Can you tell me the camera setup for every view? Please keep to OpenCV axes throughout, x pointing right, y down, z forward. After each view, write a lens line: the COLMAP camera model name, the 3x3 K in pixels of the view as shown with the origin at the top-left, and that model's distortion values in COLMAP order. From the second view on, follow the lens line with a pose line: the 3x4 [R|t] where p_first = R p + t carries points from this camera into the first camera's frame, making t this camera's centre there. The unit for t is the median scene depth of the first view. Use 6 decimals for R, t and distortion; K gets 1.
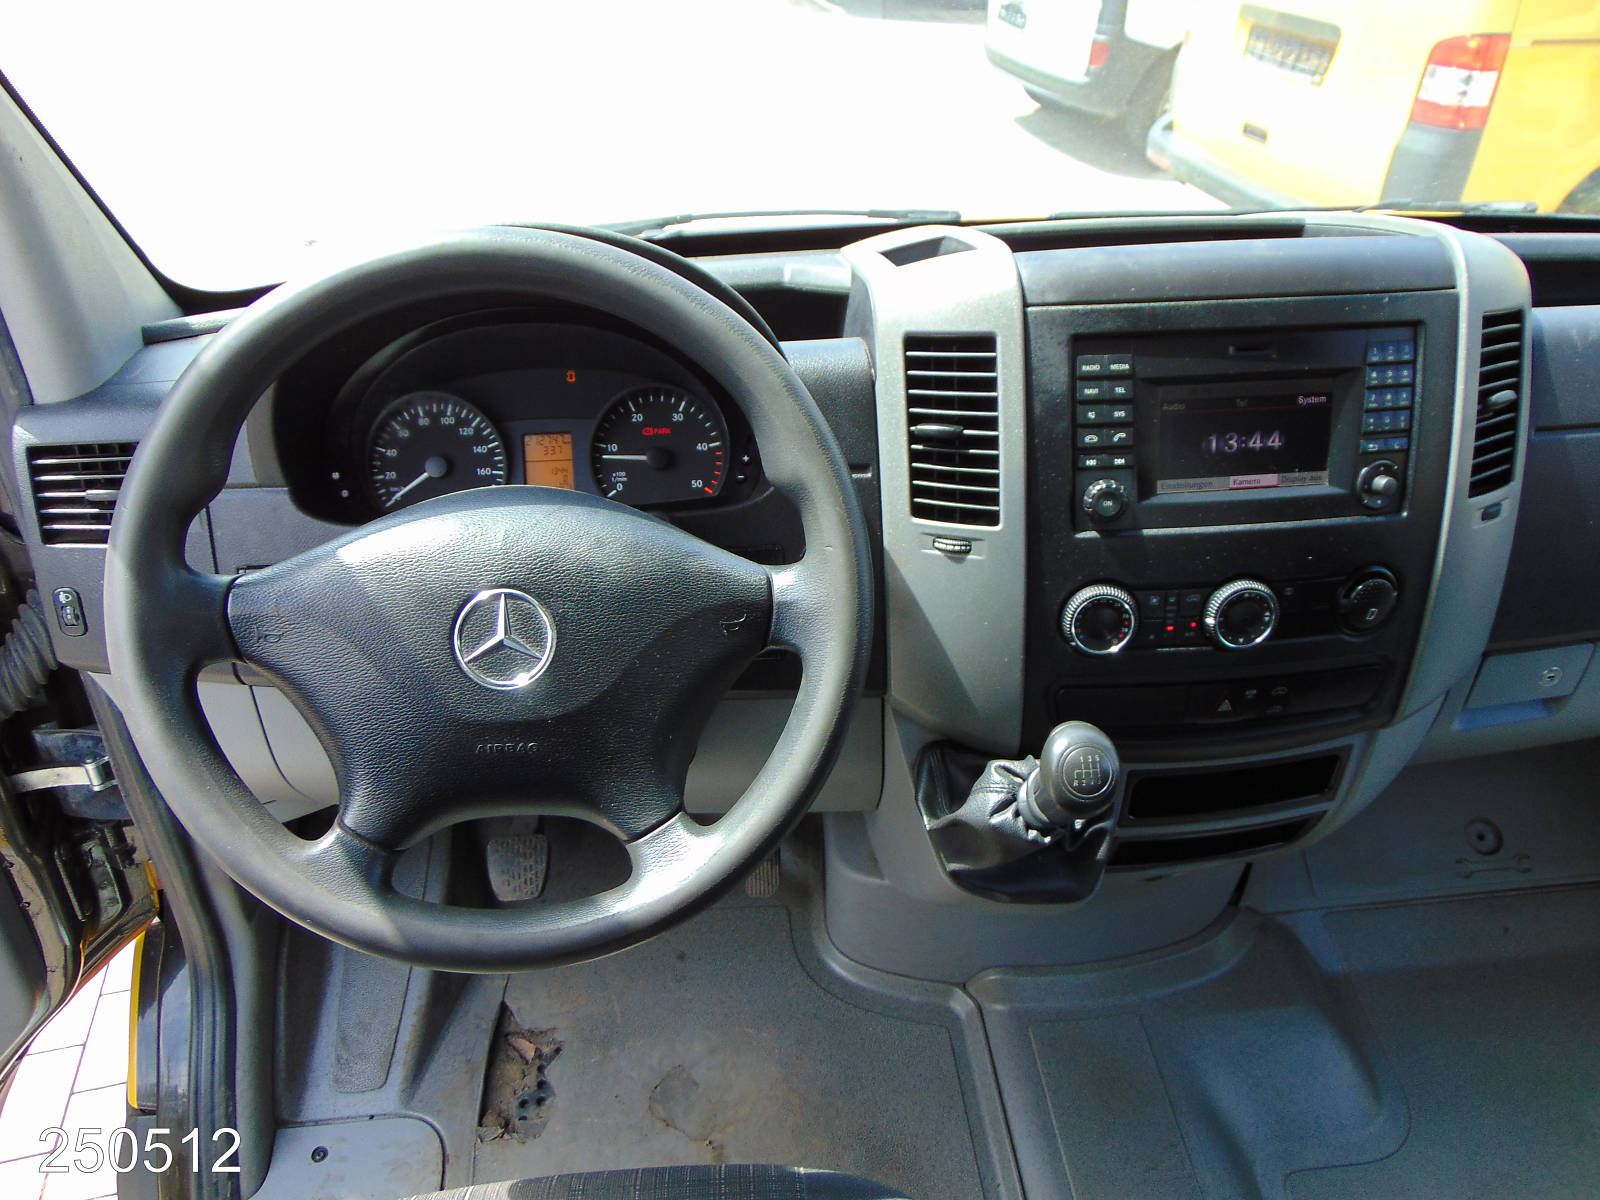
lens RADIAL K [[1164.9, 0, 790.9], [0, 1164.9, 606.5], [0, 0, 1]] dist [-0.026155, 0.038449]
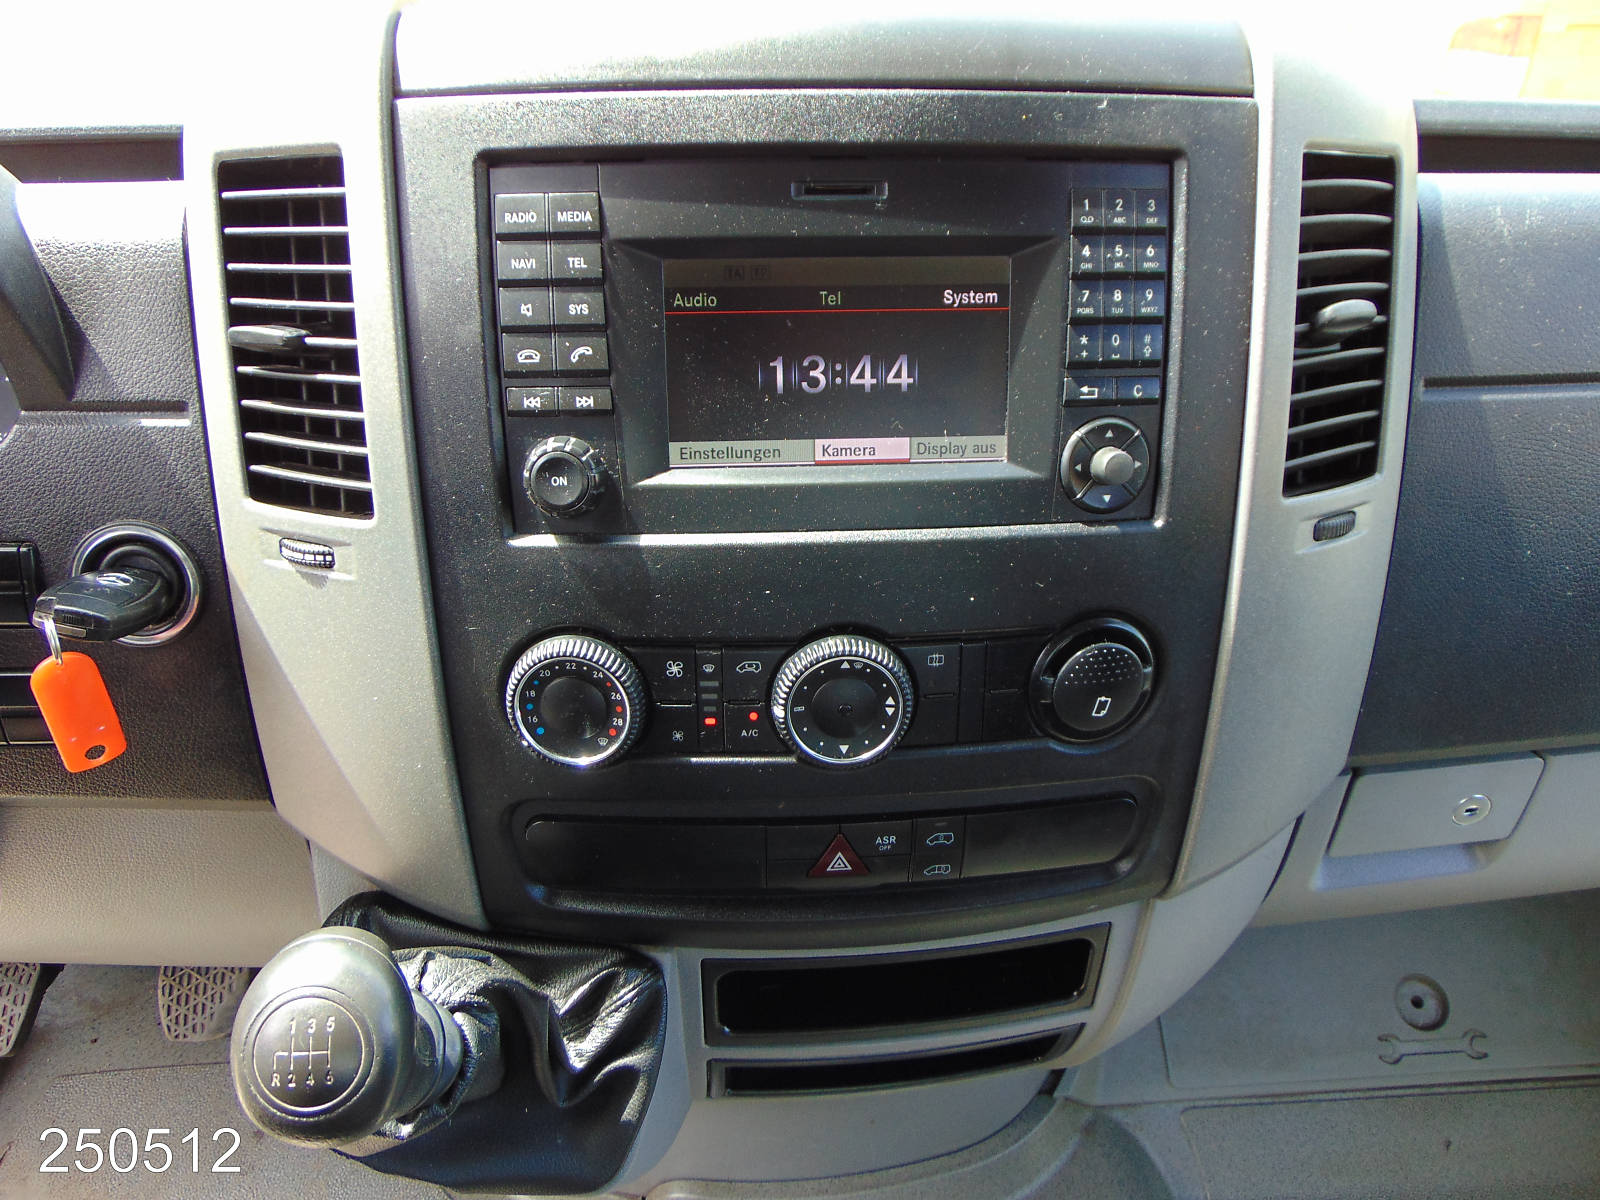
lens RADIAL K [[1164.9, 0, 805.7], [0, 1164.9, 596.8], [0, 0, 1]] dist [-0.026155, 0.038449]
pose [[0.999159, 0.033760, -0.023265, 0.377356], [-0.034367, 0.999065, -0.026218, -0.025703], [0.022358, 0.026995, 0.999386, 0.459004]]
